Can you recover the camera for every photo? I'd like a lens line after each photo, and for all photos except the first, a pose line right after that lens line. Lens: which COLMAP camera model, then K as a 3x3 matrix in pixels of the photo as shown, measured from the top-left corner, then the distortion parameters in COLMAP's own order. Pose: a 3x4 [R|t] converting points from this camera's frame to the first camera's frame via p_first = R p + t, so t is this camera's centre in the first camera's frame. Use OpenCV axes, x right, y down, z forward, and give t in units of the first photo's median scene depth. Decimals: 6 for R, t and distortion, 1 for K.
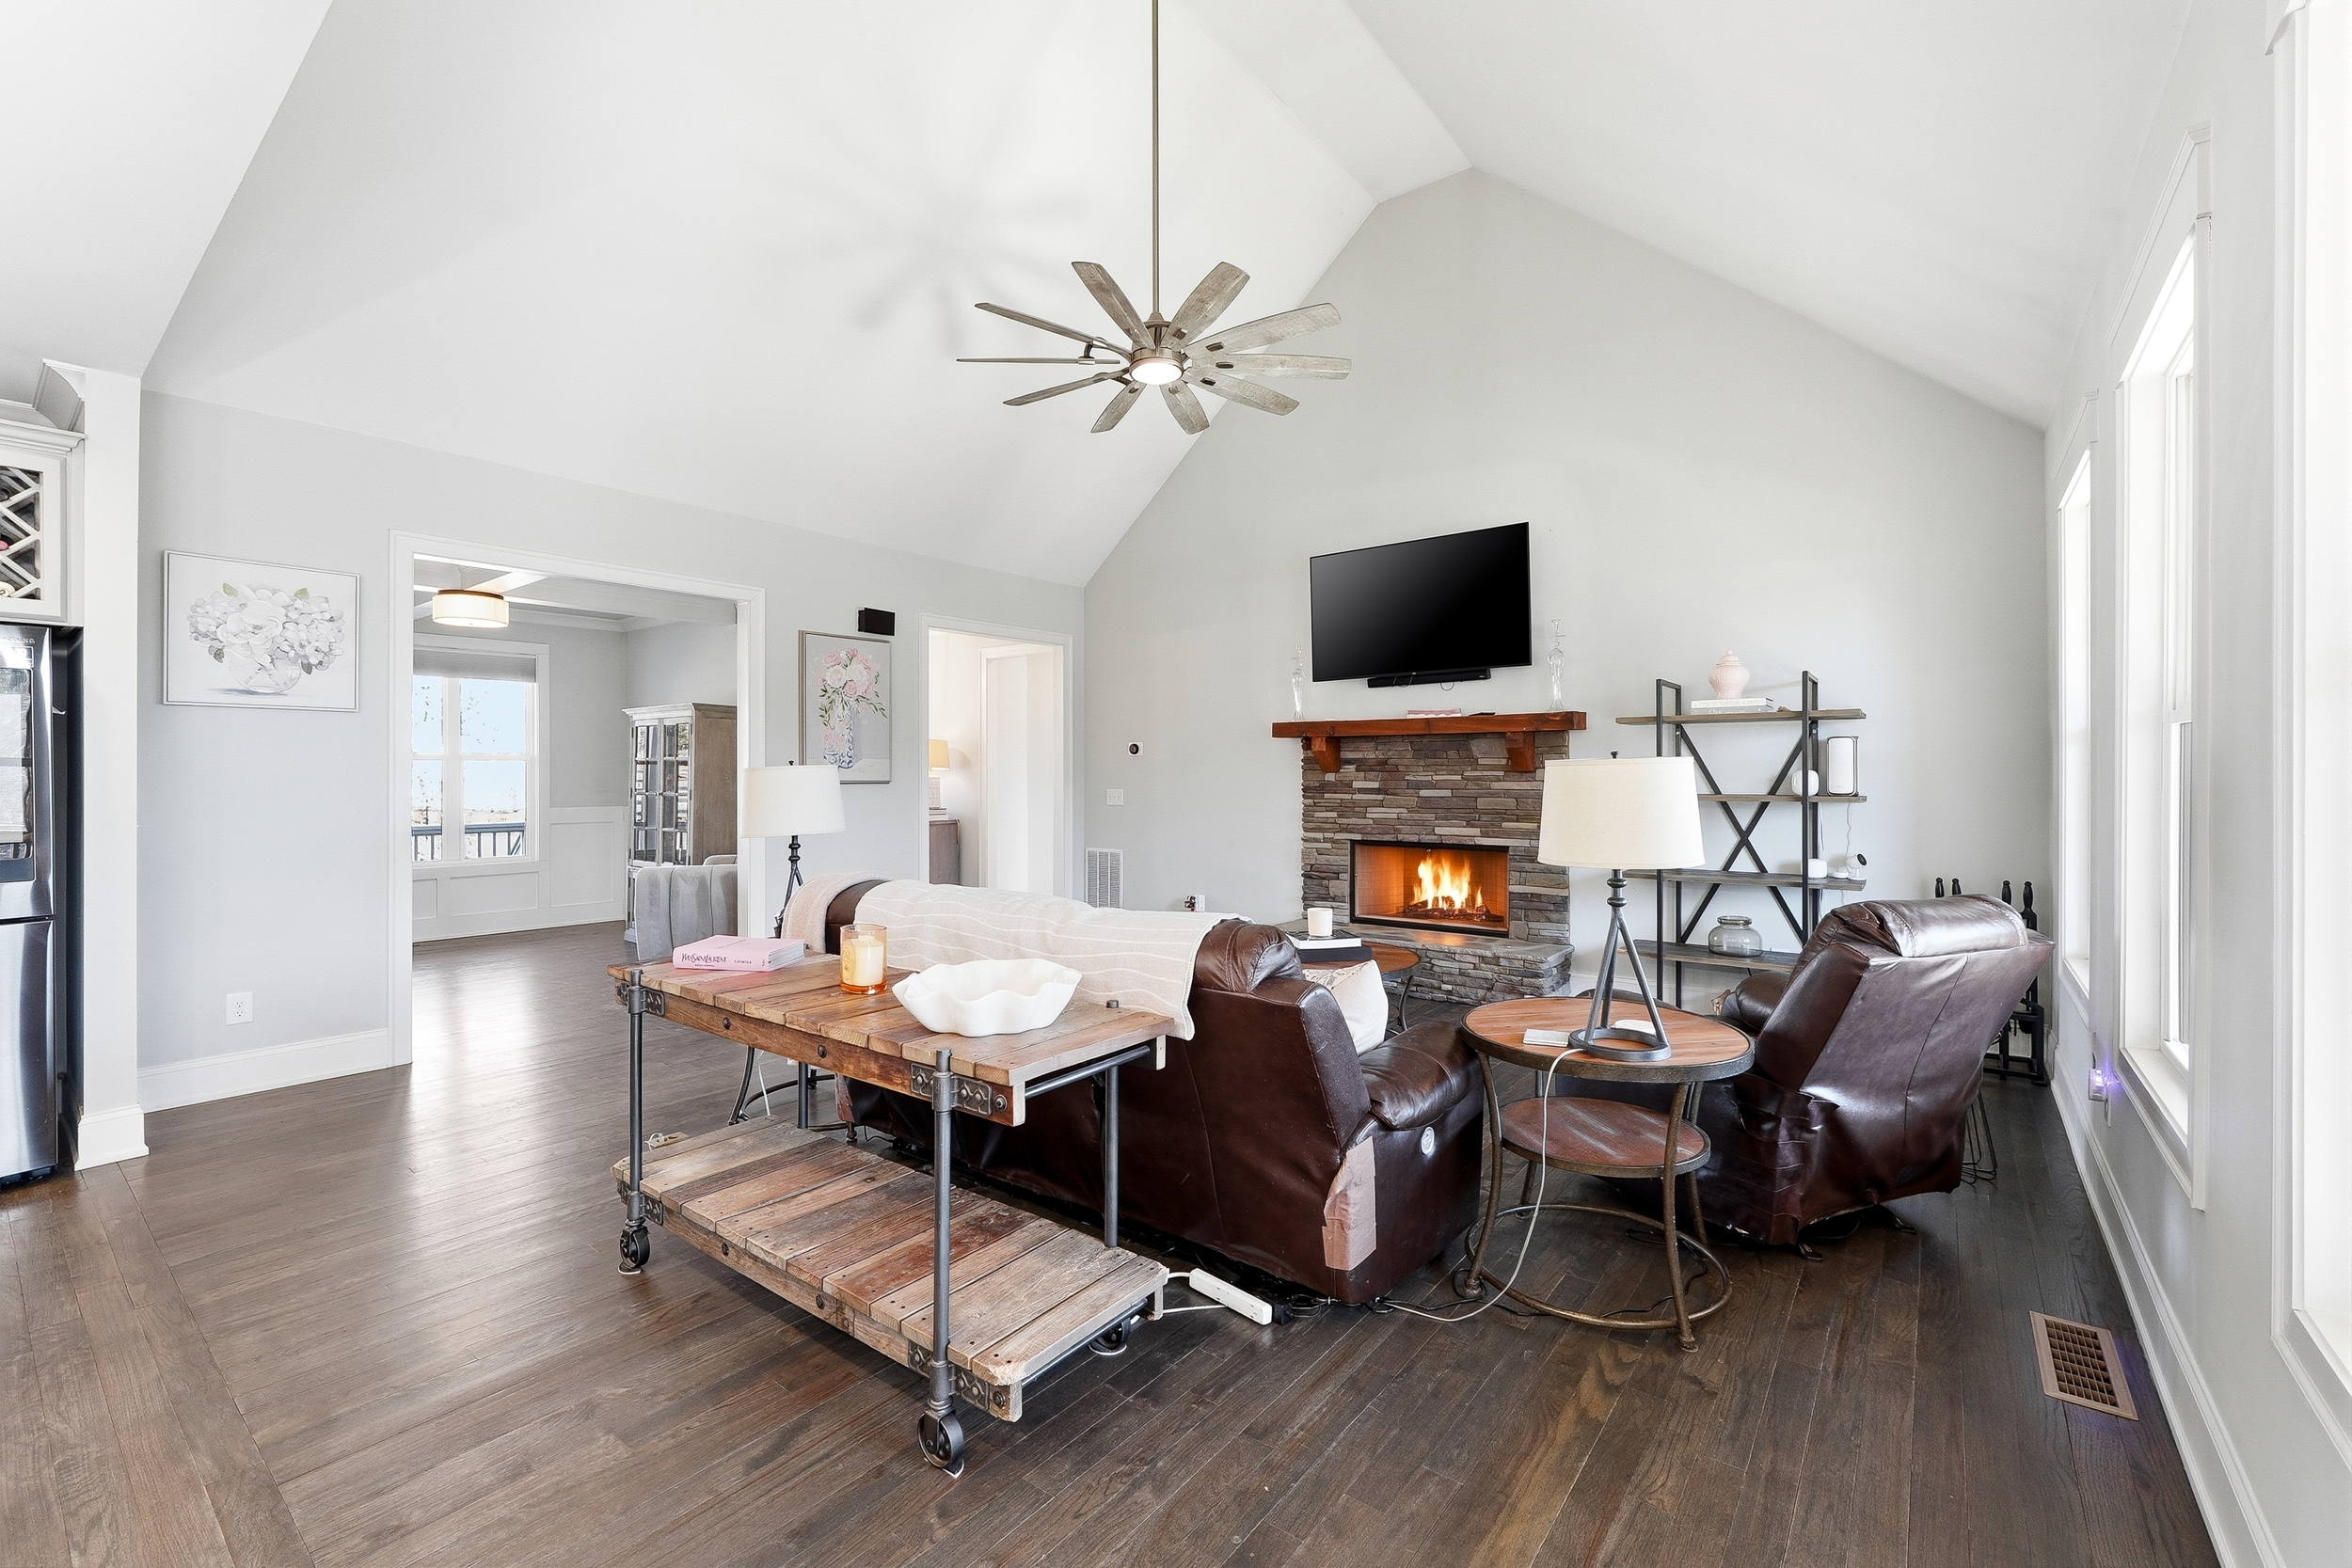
lens RADIAL K [[983.0, 0, 1182.4], [0, 983.0, 771.8], [0, 0, 1]] dist [-0.019813, 0.006215]
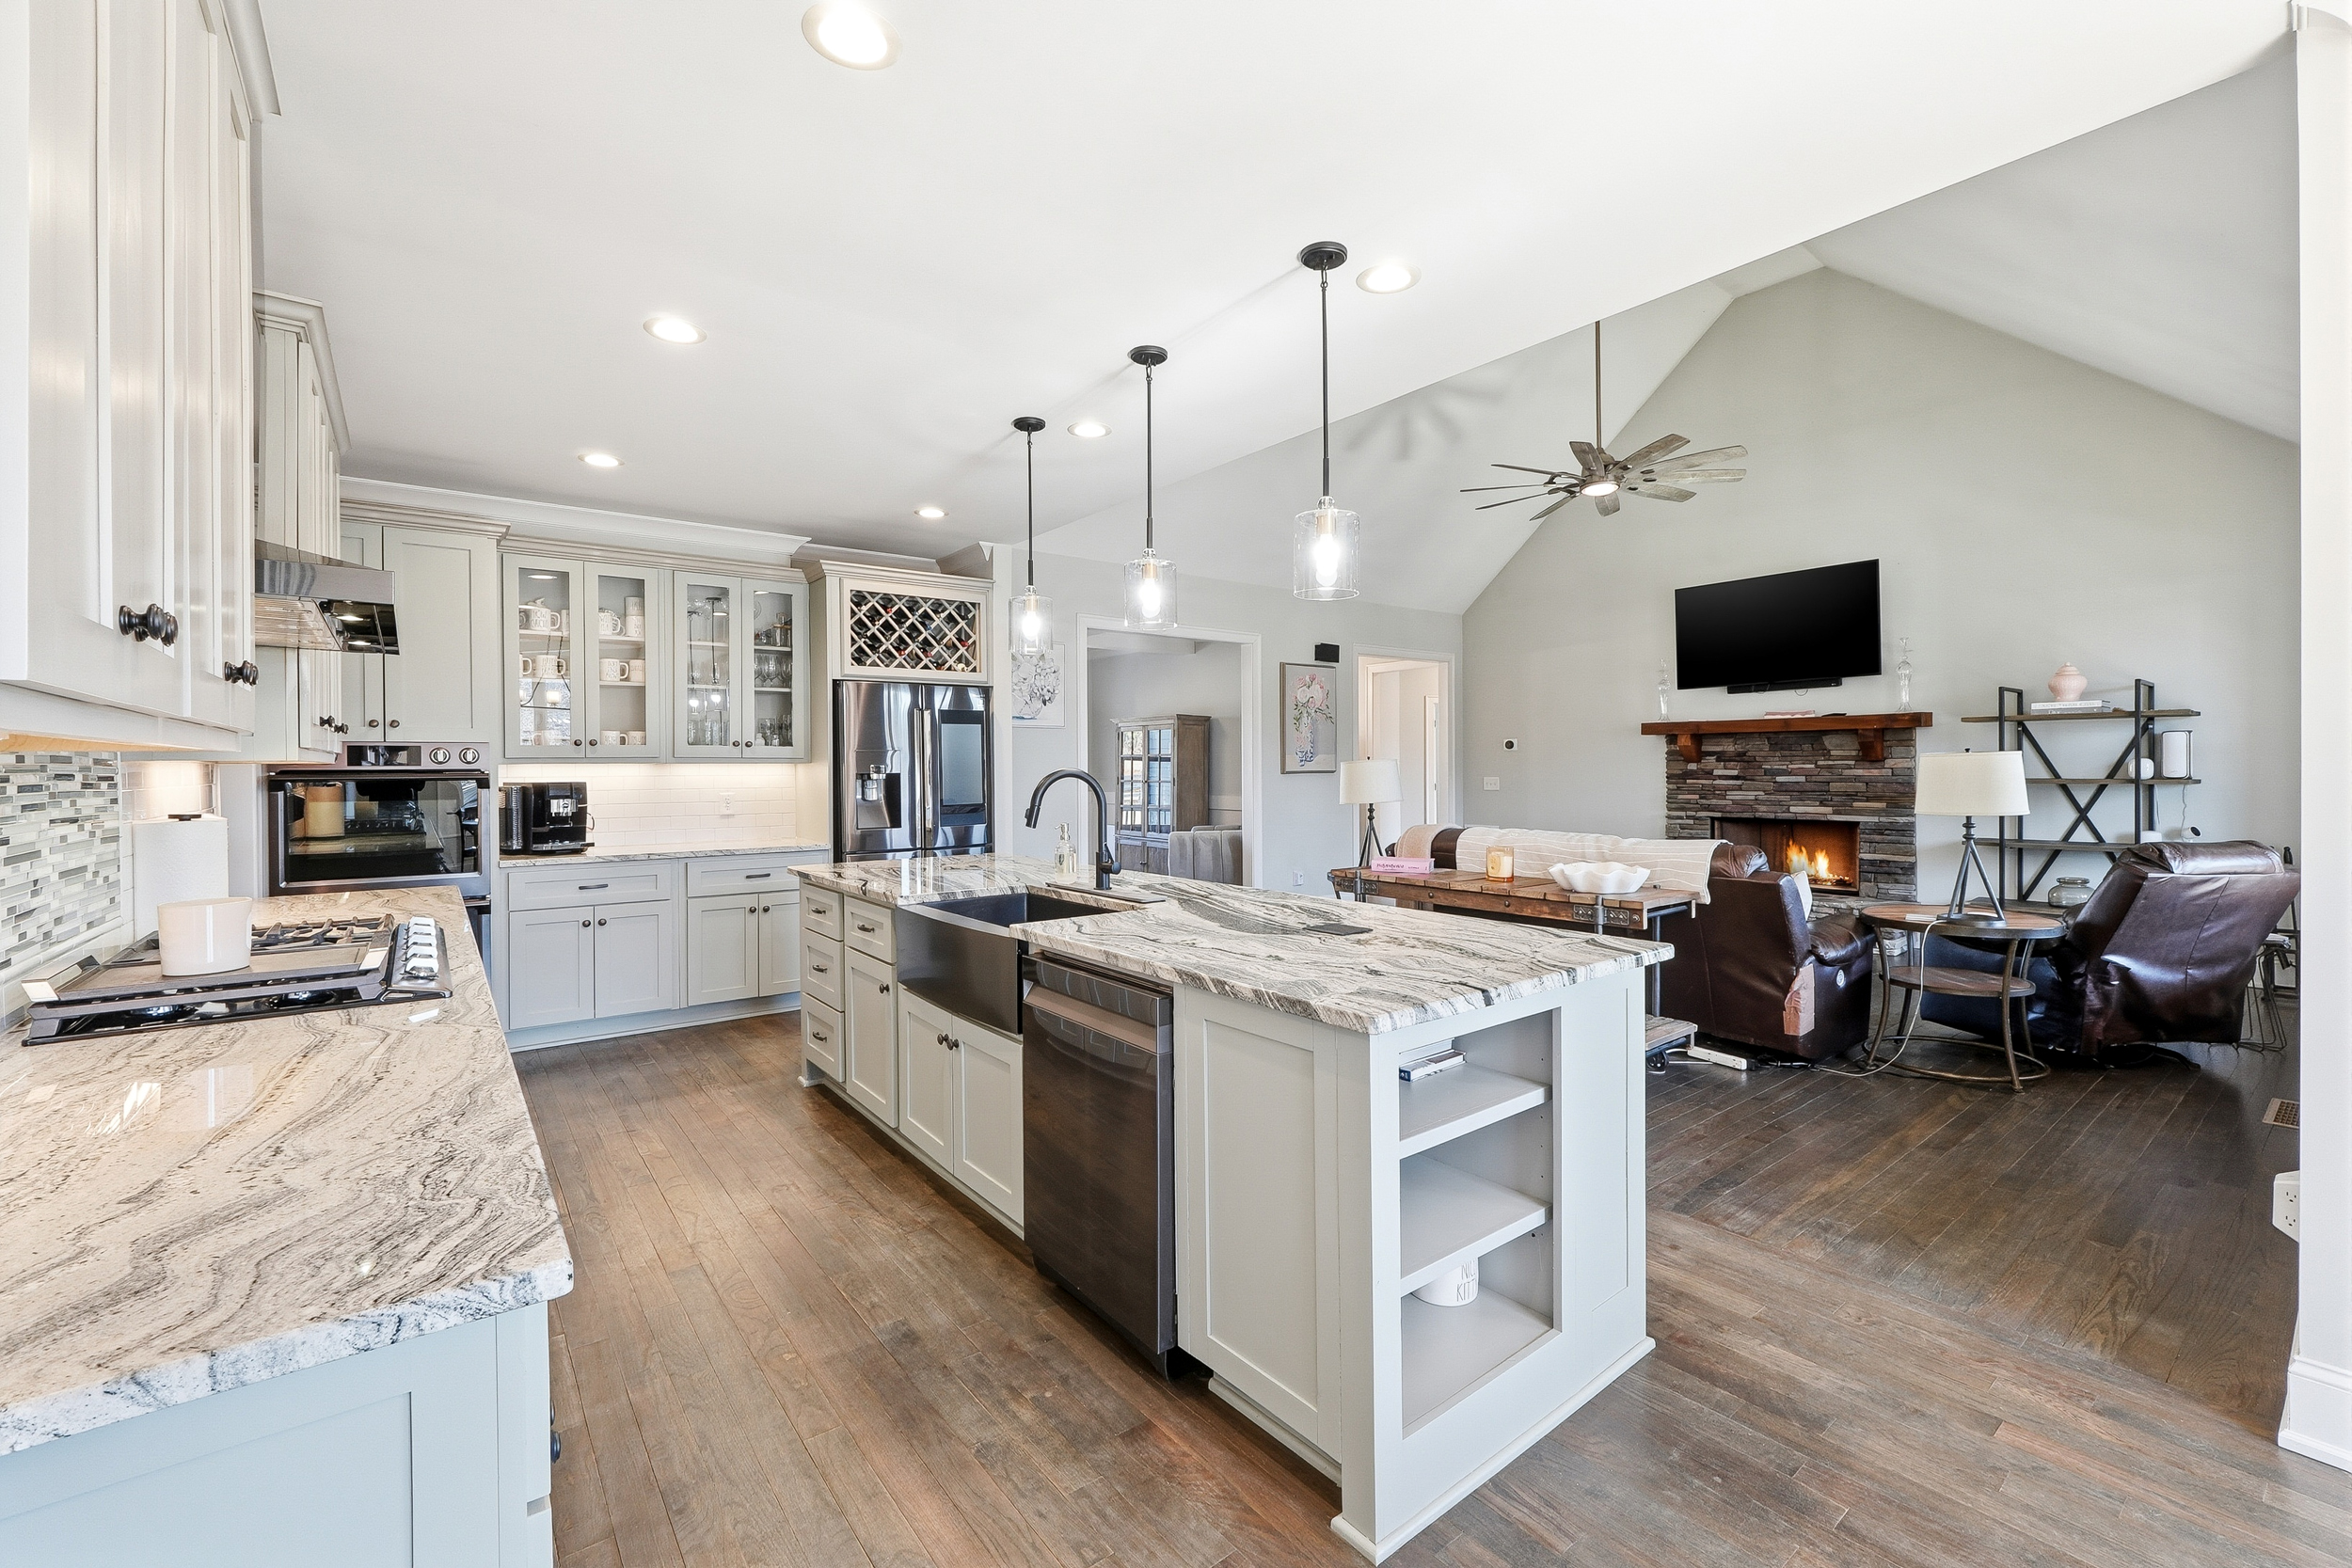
lens RADIAL K [[983.0, 0, 1182.4], [0, 983.0, 771.8], [0, 0, 1]] dist [-0.019813, 0.006215]
pose [[0.968900, -0.003351, -0.247429, -0.229420], [0.005214, 0.999963, 0.006872, 0.000453], [0.247397, -0.007949, 0.968882, -0.483465]]
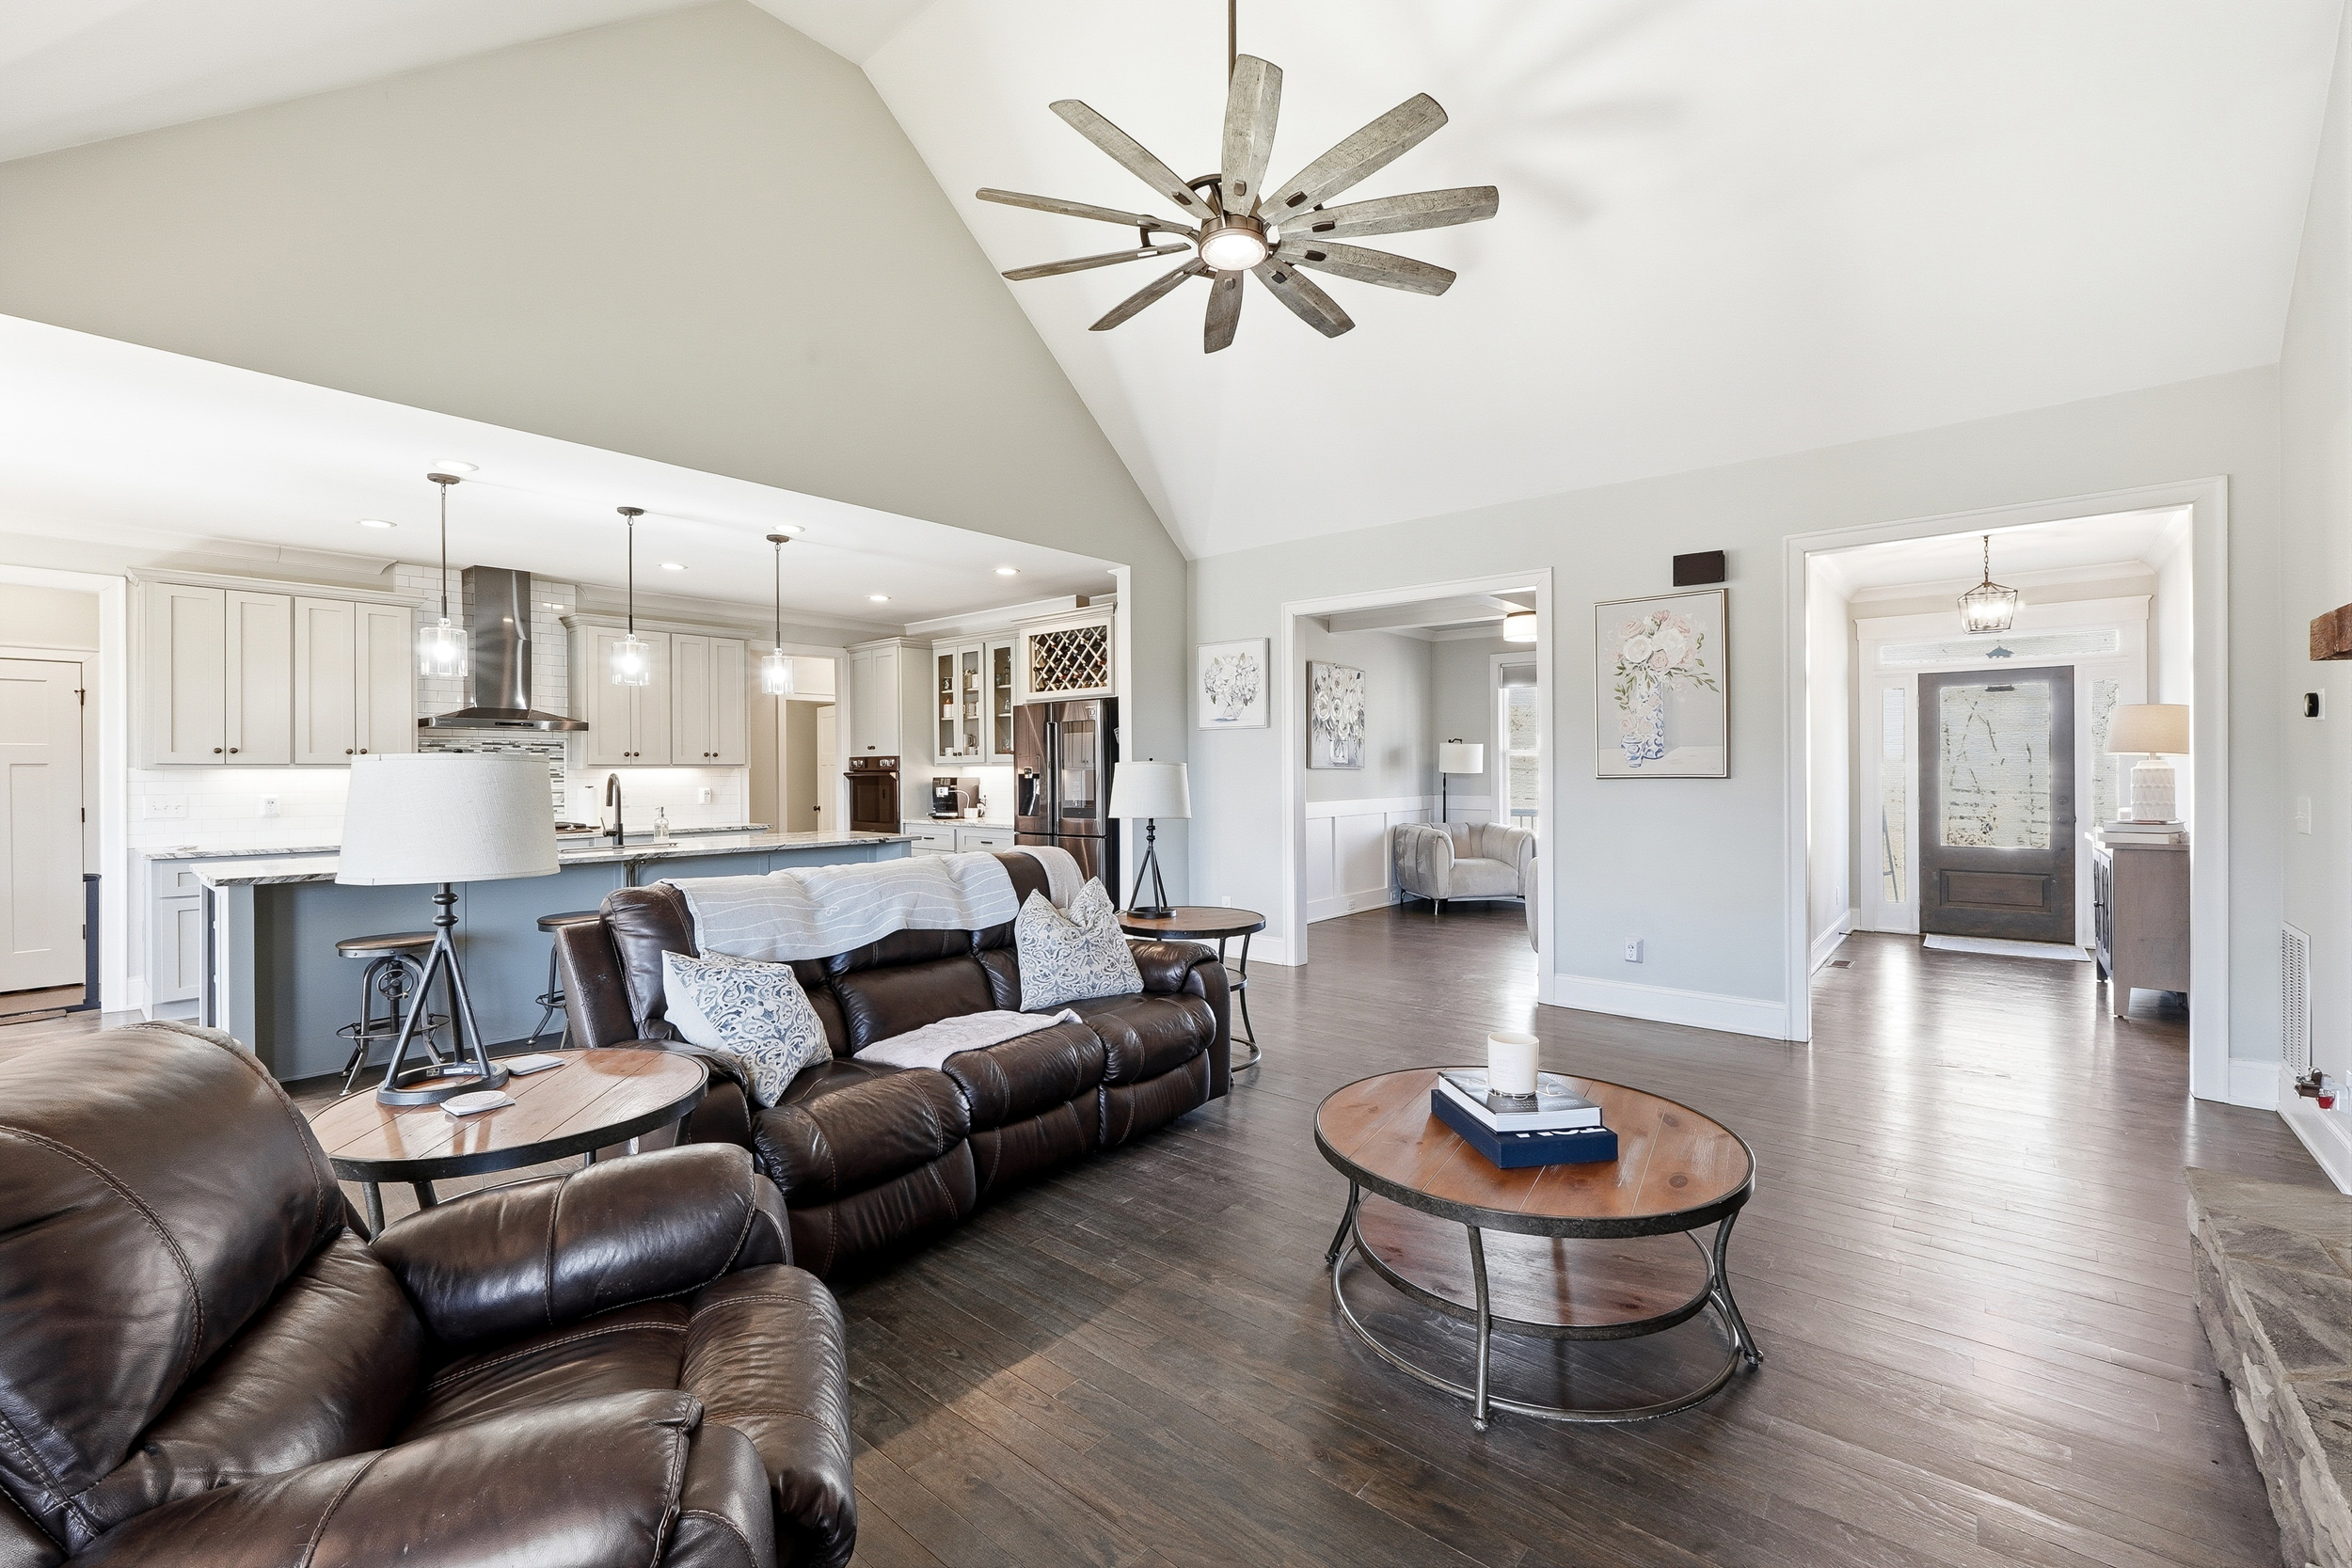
lens RADIAL K [[983.0, 0, 1182.4], [0, 983.0, 771.8], [0, 0, 1]] dist [-0.019813, 0.006215]
pose [[-0.048917, 0.004350, -0.998793, 0.637101], [0.006893, 0.999968, 0.004017, 0.001009], [0.998779, -0.006688, -0.048946, 0.848133]]
